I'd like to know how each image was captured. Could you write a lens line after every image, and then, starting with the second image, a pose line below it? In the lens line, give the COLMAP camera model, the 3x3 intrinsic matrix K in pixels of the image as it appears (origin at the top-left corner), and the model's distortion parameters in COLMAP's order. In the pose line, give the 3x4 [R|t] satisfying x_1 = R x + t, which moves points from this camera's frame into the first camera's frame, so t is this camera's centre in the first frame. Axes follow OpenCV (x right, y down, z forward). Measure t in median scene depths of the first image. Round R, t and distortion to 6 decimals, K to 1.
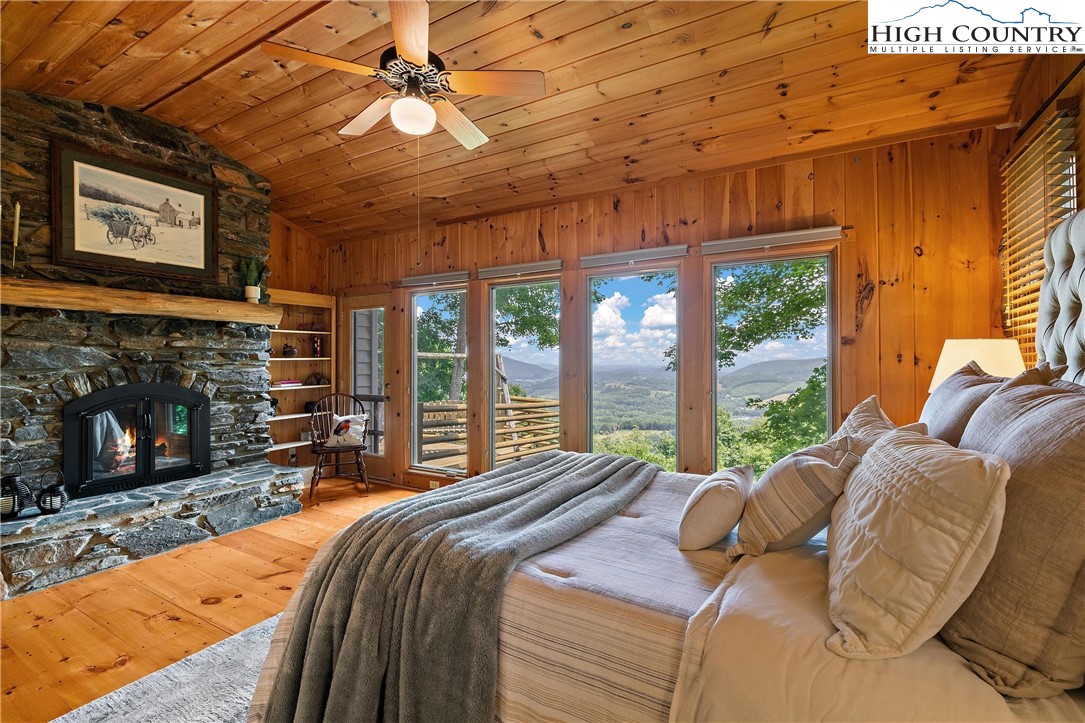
lens RADIAL K [[484.0, 0, 541.9], [0, 484.0, 358.4], [0, 0, 1]] dist [-0.005704, 0.001913]
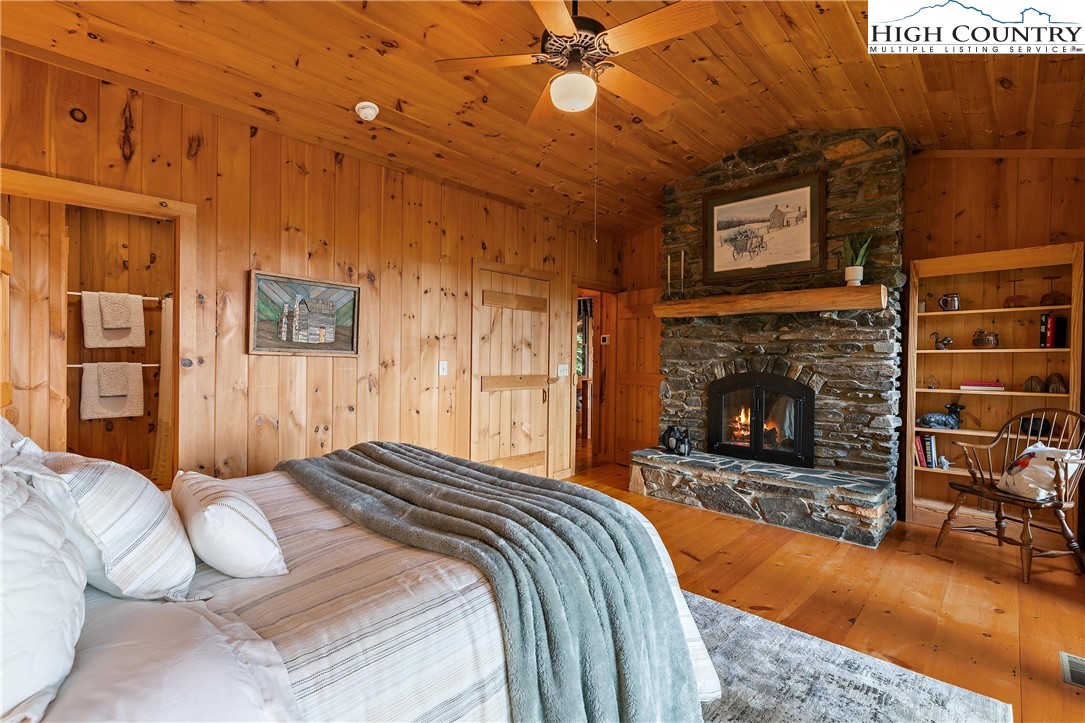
lens RADIAL K [[484.0, 0, 523.4], [0, 484.0, 358.4], [0, 0, 1]] dist [-0.005704, 0.001913]
pose [[-0.261656, 0.003773, -0.965154, 0.445888], [-0.001248, 0.999990, 0.004247, 0.013819], [0.965160, 0.002316, -0.261648, 0.750475]]
